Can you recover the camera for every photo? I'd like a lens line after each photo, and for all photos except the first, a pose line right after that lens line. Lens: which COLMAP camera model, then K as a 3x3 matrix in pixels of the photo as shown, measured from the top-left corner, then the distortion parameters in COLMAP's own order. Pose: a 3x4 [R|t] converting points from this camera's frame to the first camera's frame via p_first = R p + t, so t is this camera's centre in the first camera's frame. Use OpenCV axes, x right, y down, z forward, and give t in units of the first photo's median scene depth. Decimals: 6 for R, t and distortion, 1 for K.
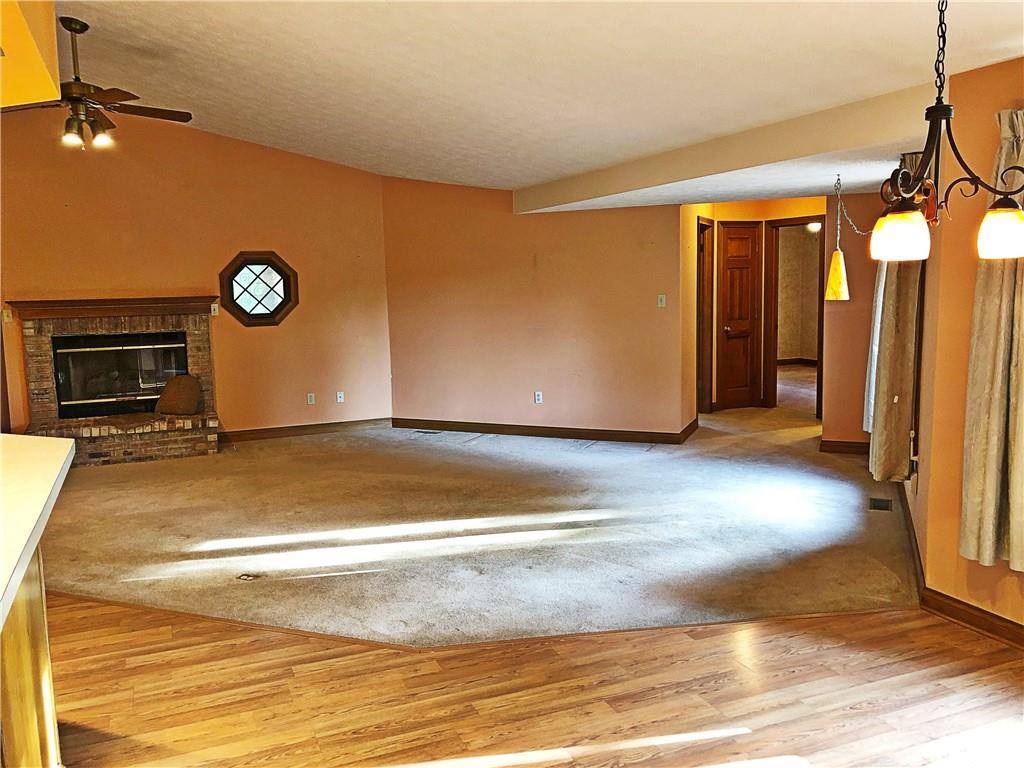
lens RADIAL K [[868.7, 0, 512.0], [0, 868.7, 384.0], [0, 0, 1]] dist [0.011197, -0.003818]
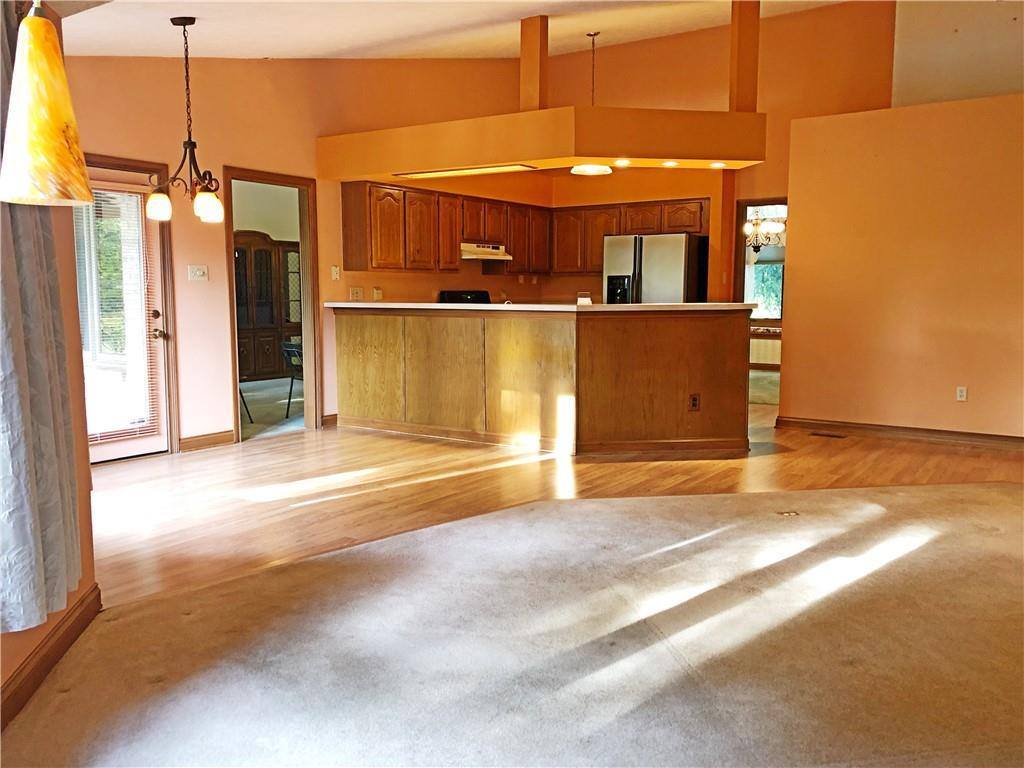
lens RADIAL K [[868.7, 0, 512.0], [0, 868.7, 384.0], [0, 0, 1]] dist [0.011197, -0.003818]
pose [[-0.848605, 0.083108, -0.522459, 0.655752], [-0.044482, 0.972877, 0.227007, -0.184350], [0.527154, 0.215879, -0.821891, 2.180681]]
